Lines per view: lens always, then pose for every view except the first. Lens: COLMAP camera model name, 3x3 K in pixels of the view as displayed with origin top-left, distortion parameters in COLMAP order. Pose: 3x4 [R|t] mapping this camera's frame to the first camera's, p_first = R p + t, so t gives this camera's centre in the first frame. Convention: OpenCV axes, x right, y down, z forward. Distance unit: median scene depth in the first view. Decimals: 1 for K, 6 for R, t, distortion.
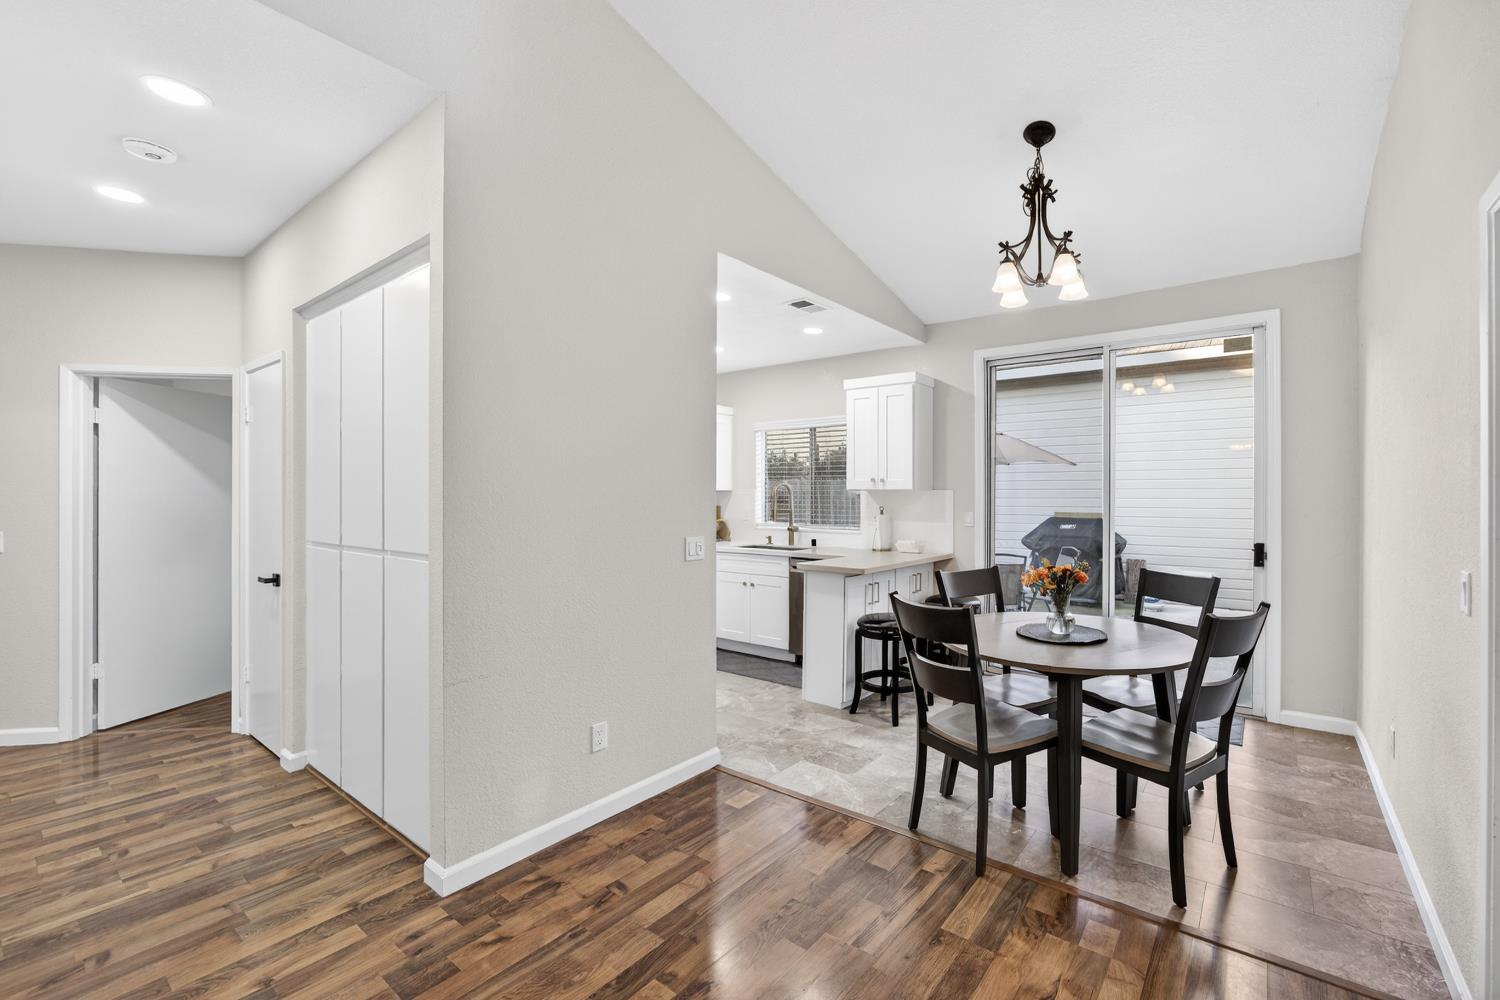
lens RADIAL K [[581.6, 0, 757.9], [0, 581.6, 496.7], [0, 0, 1]] dist [0.000042, 0.000129]
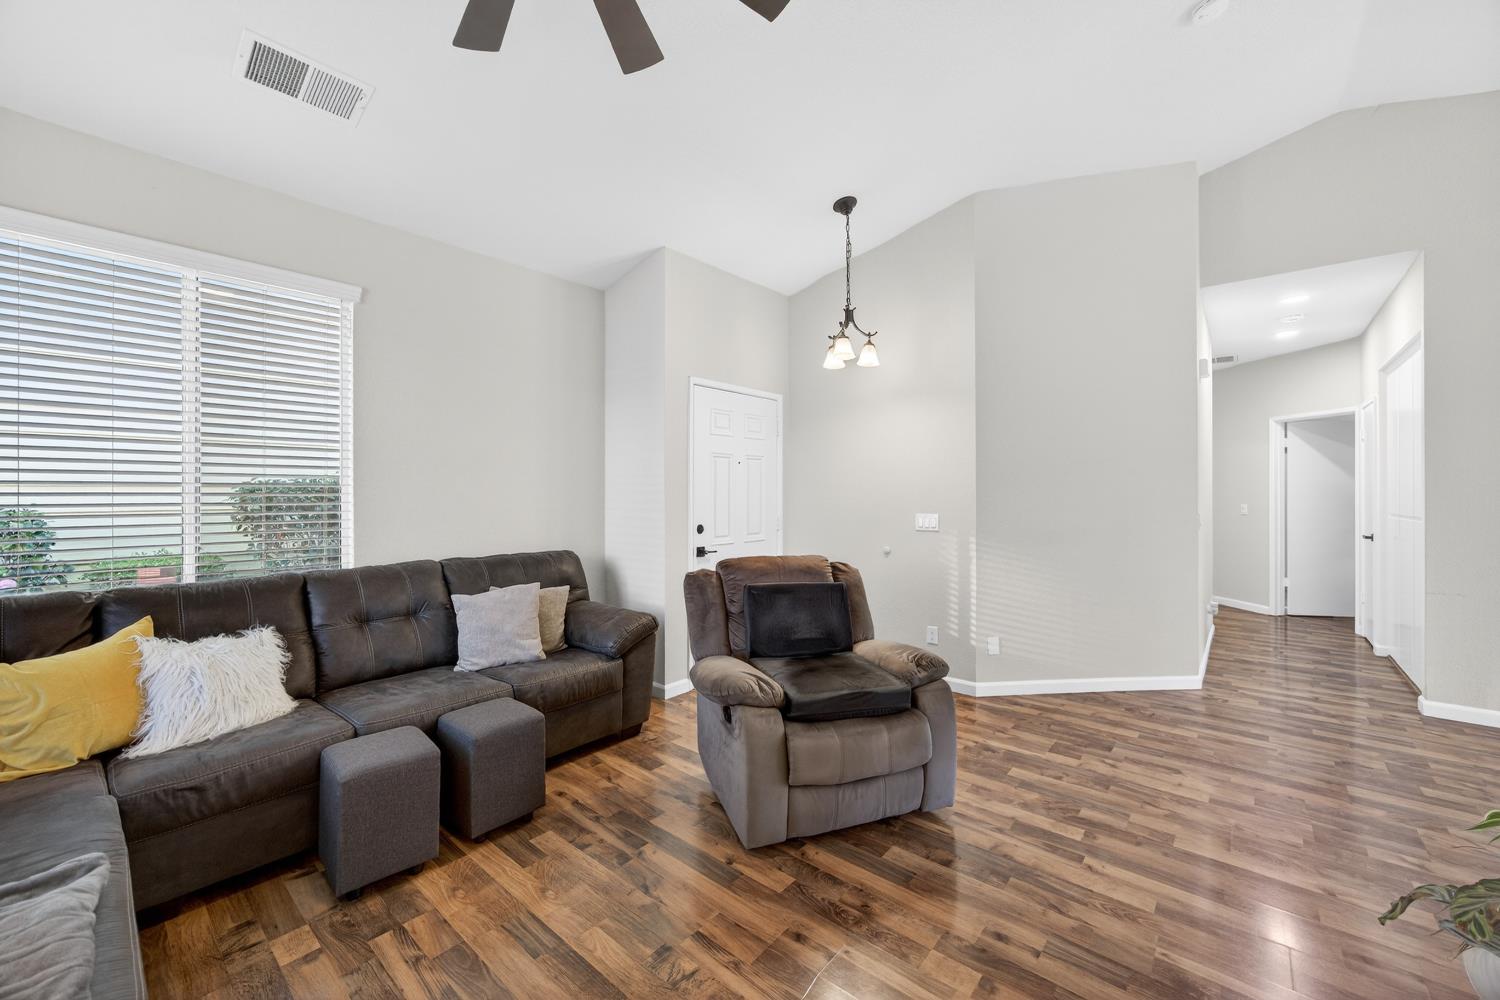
lens RADIAL K [[581.6, 0, 757.9], [0, 581.6, 496.7], [0, 0, 1]] dist [0.000042, 0.000129]
pose [[-0.078552, 0.005801, -0.996893, 0.843304], [0.006855, 0.999963, 0.005279, 0.008837], [0.996886, -0.006419, -0.078589, -0.529084]]
